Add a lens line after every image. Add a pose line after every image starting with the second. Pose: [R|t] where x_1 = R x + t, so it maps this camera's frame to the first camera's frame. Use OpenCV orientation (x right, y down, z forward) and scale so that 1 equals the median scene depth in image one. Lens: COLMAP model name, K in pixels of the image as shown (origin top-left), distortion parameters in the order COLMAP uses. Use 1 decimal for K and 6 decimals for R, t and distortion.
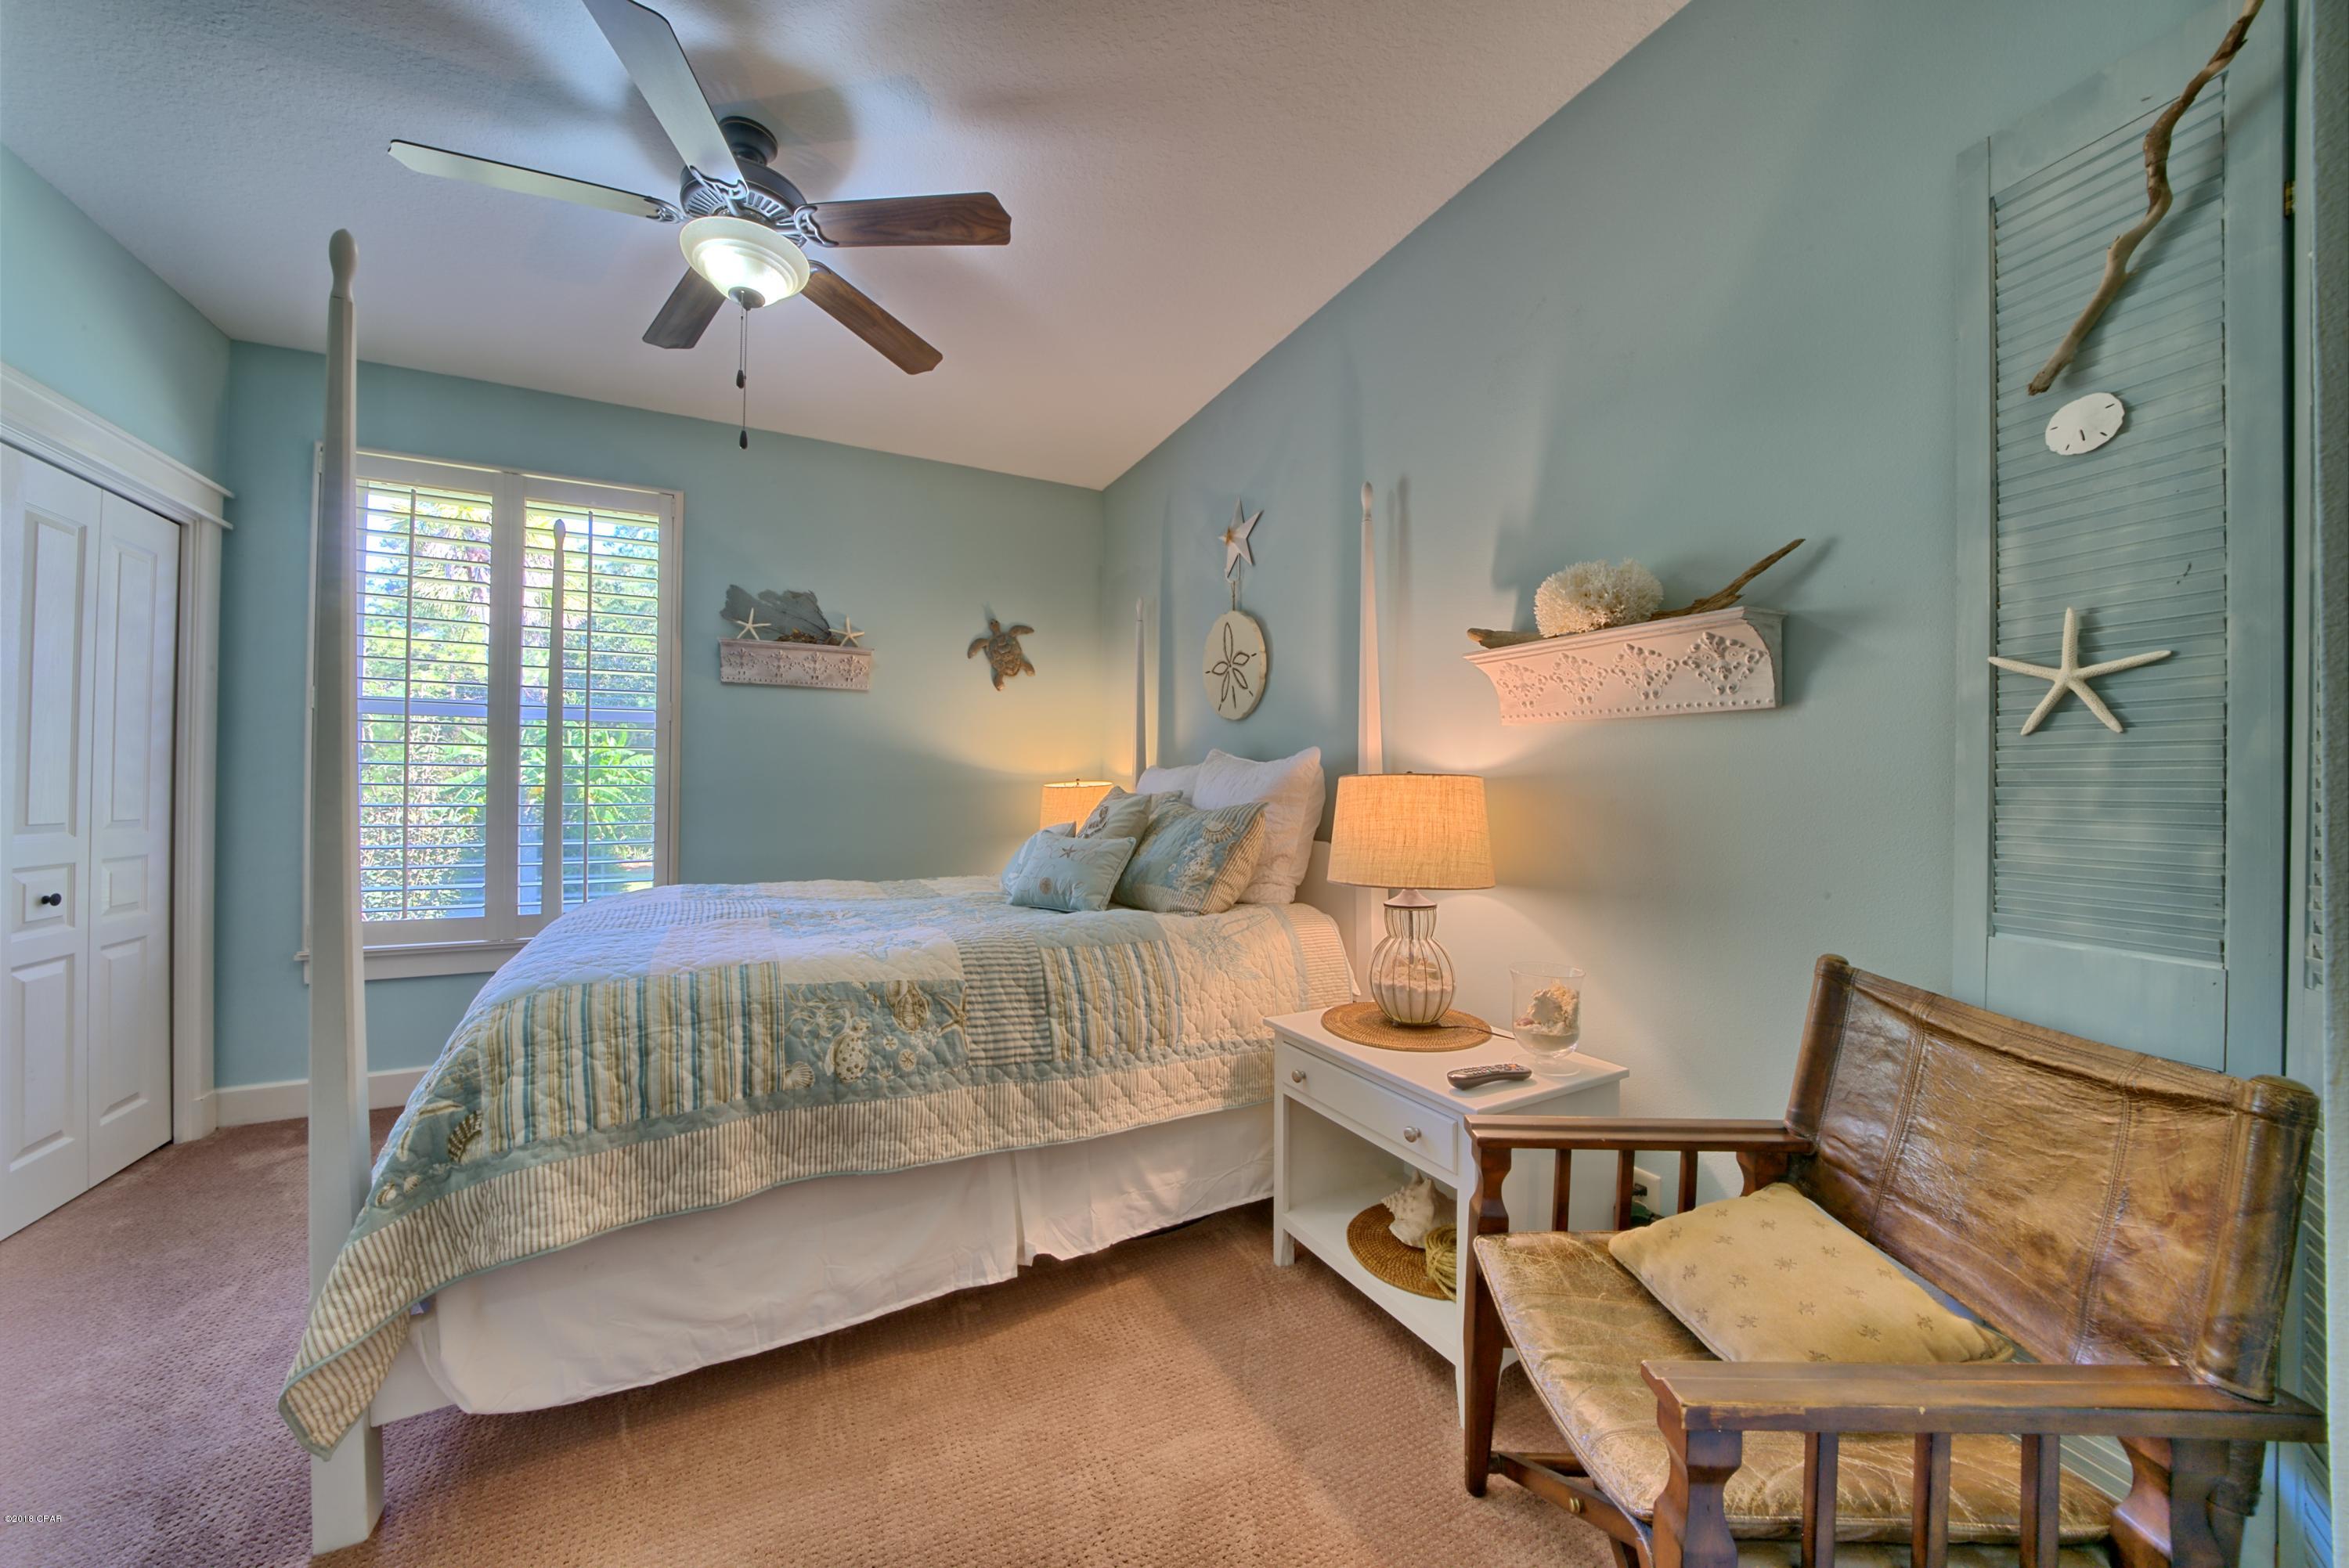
lens RADIAL K [[812.7, 0, 1179.6], [0, 812.7, 788.3], [0, 0, 1]] dist [-0.025975, 0.002906]
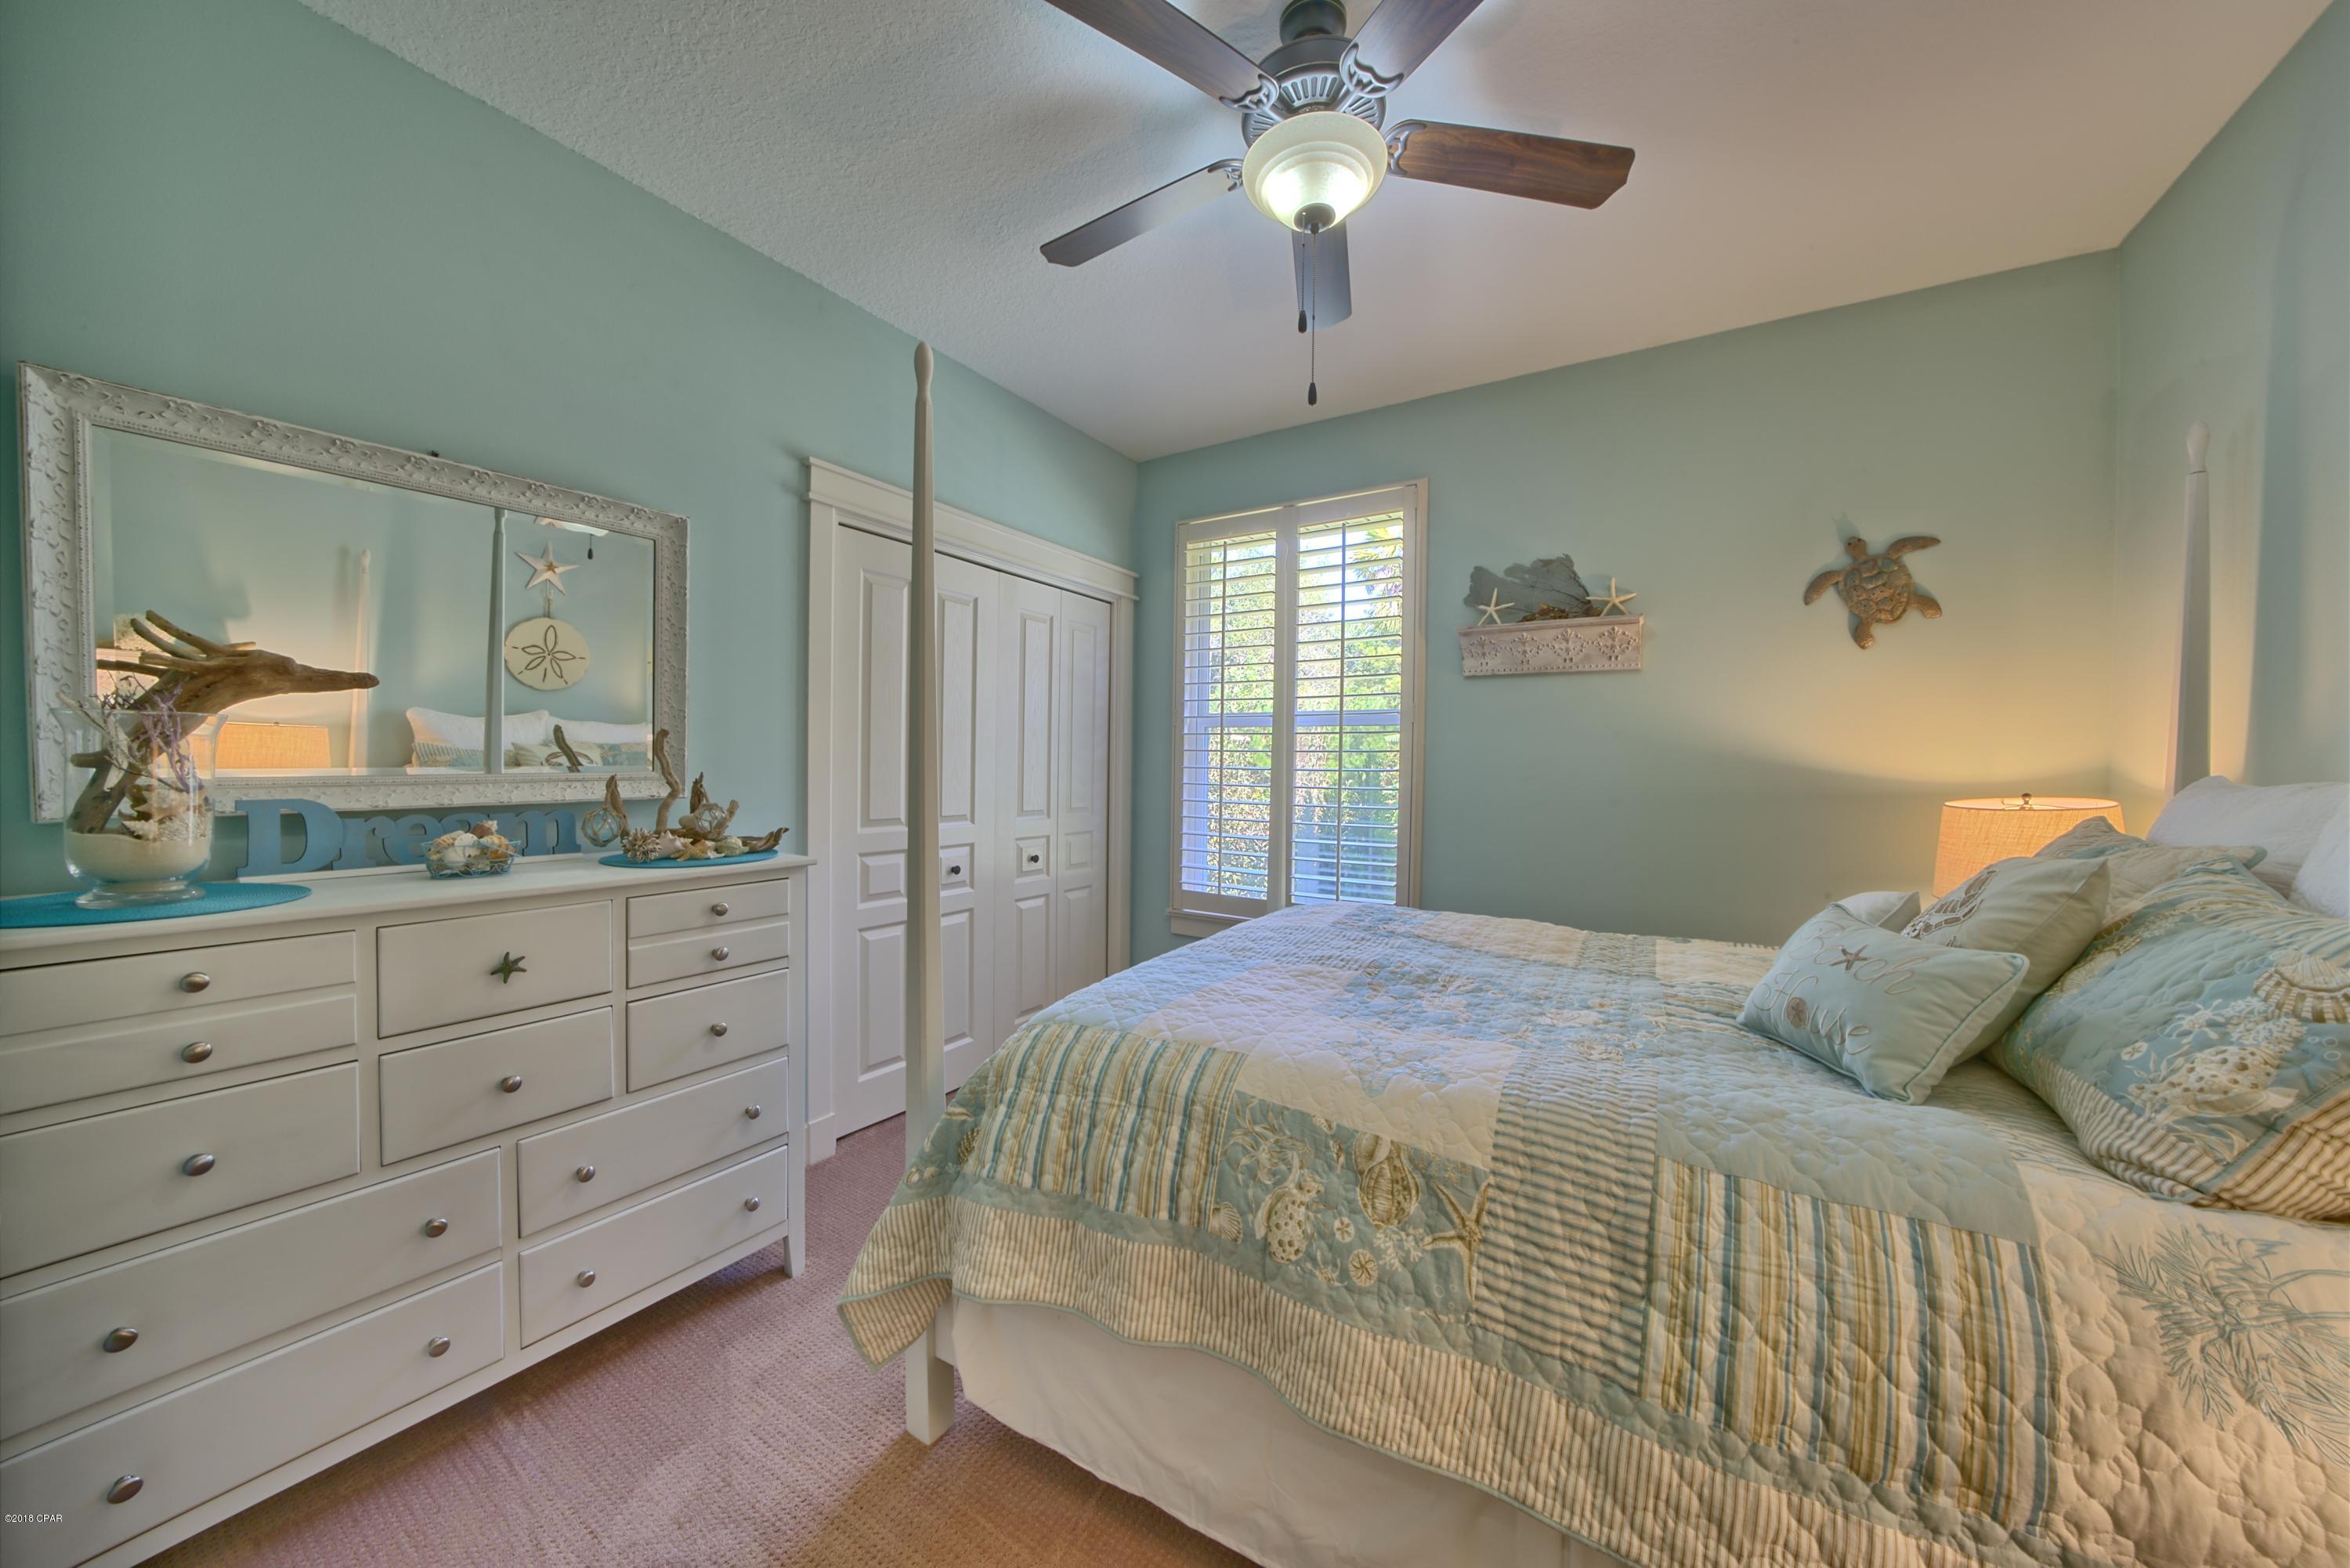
lens RADIAL K [[813.1, 0, 1170.4], [0, 813.1, 783.3], [0, 0, 1]] dist [-0.025975, 0.002906]
pose [[0.491897, 0.025326, -0.870285, 0.118834], [-0.008289, 0.999668, 0.024406, -0.056218], [0.870614, -0.004791, 0.491944, 0.476300]]
